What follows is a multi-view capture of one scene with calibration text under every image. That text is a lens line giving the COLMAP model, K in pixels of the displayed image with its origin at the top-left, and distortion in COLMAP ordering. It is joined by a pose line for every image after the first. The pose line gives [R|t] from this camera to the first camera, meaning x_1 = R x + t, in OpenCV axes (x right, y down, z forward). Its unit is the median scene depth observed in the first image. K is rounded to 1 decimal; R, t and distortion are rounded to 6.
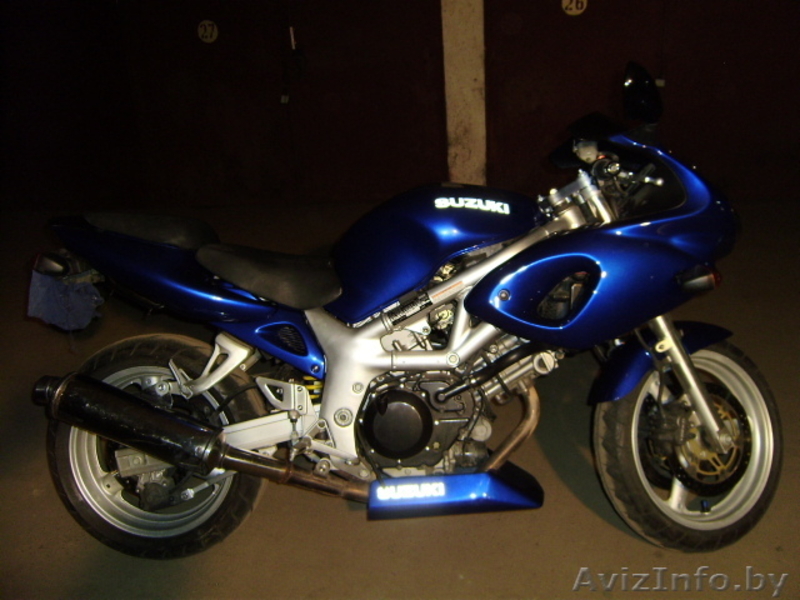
lens RADIAL K [[705.7, 0, 400.0], [0, 705.7, 300.0], [0, 0, 1]] dist [-0.006690, -0.111659]
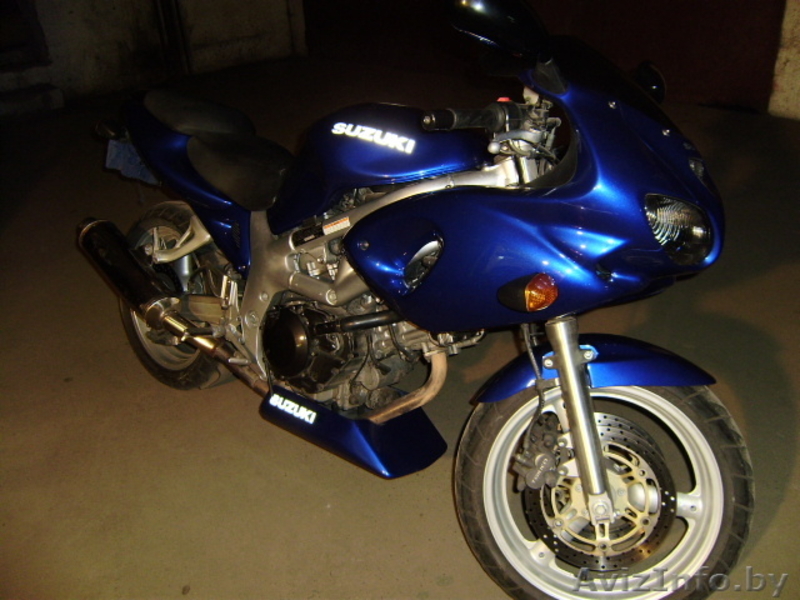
lens RADIAL K [[705.7, 0, 400.0], [0, 705.7, 300.0], [0, 0, 1]] dist [-0.006690, -0.111659]
pose [[0.775564, 0.293796, -0.558735, 0.649507], [-0.185236, 0.952051, 0.243490, -0.152842], [0.603480, -0.085345, 0.792798, 0.292559]]
